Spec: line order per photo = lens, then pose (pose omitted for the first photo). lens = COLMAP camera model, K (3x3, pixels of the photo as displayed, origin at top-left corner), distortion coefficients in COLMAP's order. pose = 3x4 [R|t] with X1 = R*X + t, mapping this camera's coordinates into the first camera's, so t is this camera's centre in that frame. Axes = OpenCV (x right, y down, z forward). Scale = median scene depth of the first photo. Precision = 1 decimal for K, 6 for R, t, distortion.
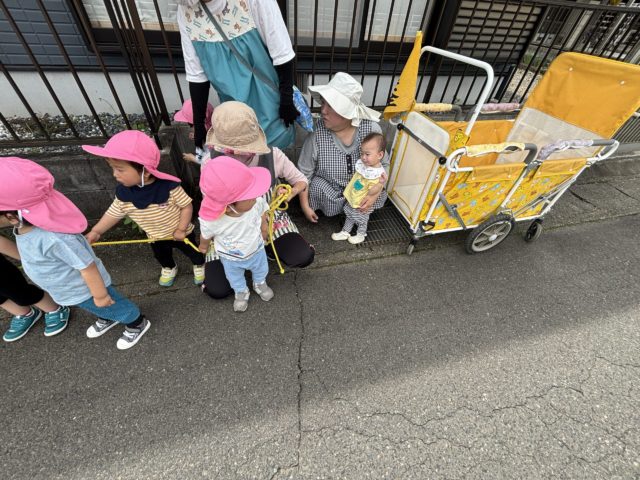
lens RADIAL K [[261.8, 0, 320.0], [0, 261.8, 240.0], [0, 0, 1]] dist [0.004002, 0.000347]
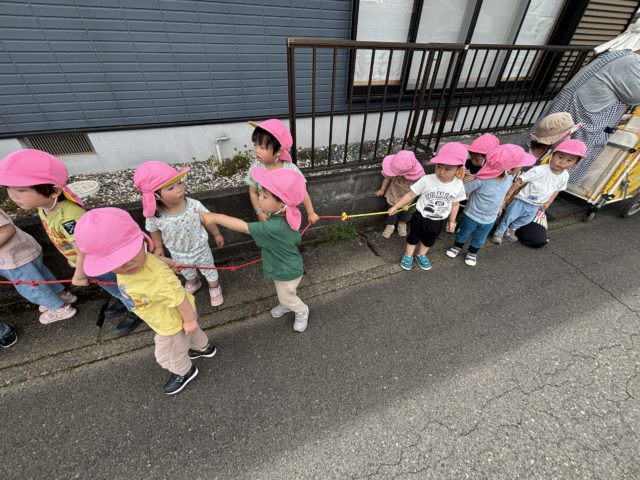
lens RADIAL K [[253.7, 0, 317.9], [0, 253.7, 248.6], [0, 0, 1]] dist [-0.001531, -0.000121]
pose [[0.994619, -0.096122, 0.038657, -0.903327], [0.099103, 0.991481, -0.084518, 0.134387], [-0.030203, 0.087894, 0.995672, -0.223504]]
